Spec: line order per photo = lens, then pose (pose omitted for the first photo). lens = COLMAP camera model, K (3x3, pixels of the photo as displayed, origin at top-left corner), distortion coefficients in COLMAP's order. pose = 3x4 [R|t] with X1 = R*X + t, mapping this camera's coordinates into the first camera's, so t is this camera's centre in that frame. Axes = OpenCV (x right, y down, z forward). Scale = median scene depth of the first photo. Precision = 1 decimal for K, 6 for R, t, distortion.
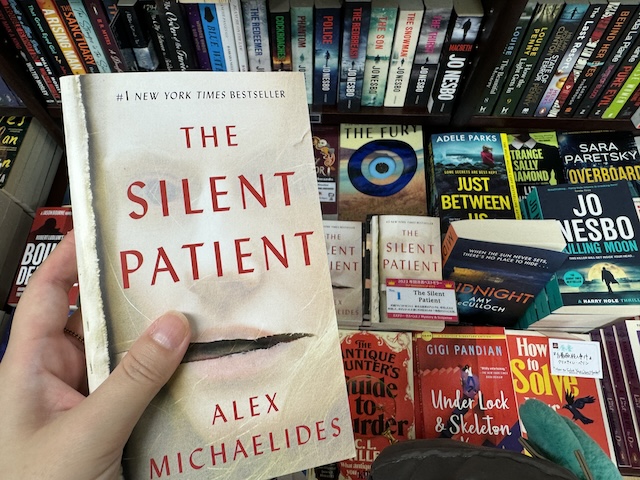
lens RADIAL K [[460.0, 0, 319.3], [0, 460.0, 242.2], [0, 0, 1]] dist [-0.004877, -0.000254]
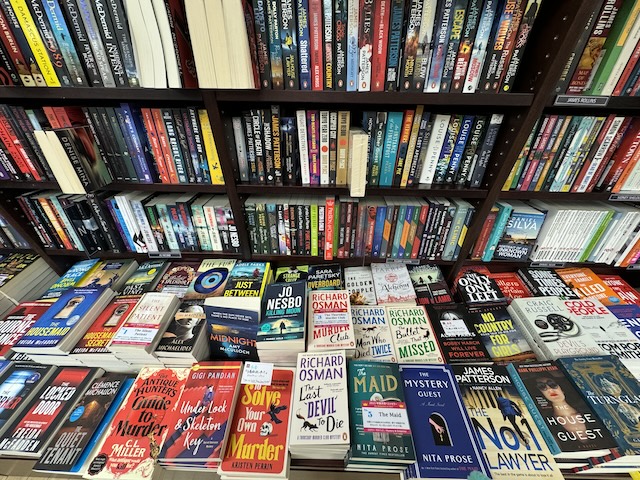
lens RADIAL K [[252.6, 0, 321.6], [0, 252.6, 238.9], [0, 0, 1]] dist [-0.000237, -0.000243]
pose [[0.997911, 0.016920, 0.062341, 0.657197], [0.011498, 0.903148, -0.429176, 0.183912], [-0.063565, 0.428997, 0.901067, -0.106003]]
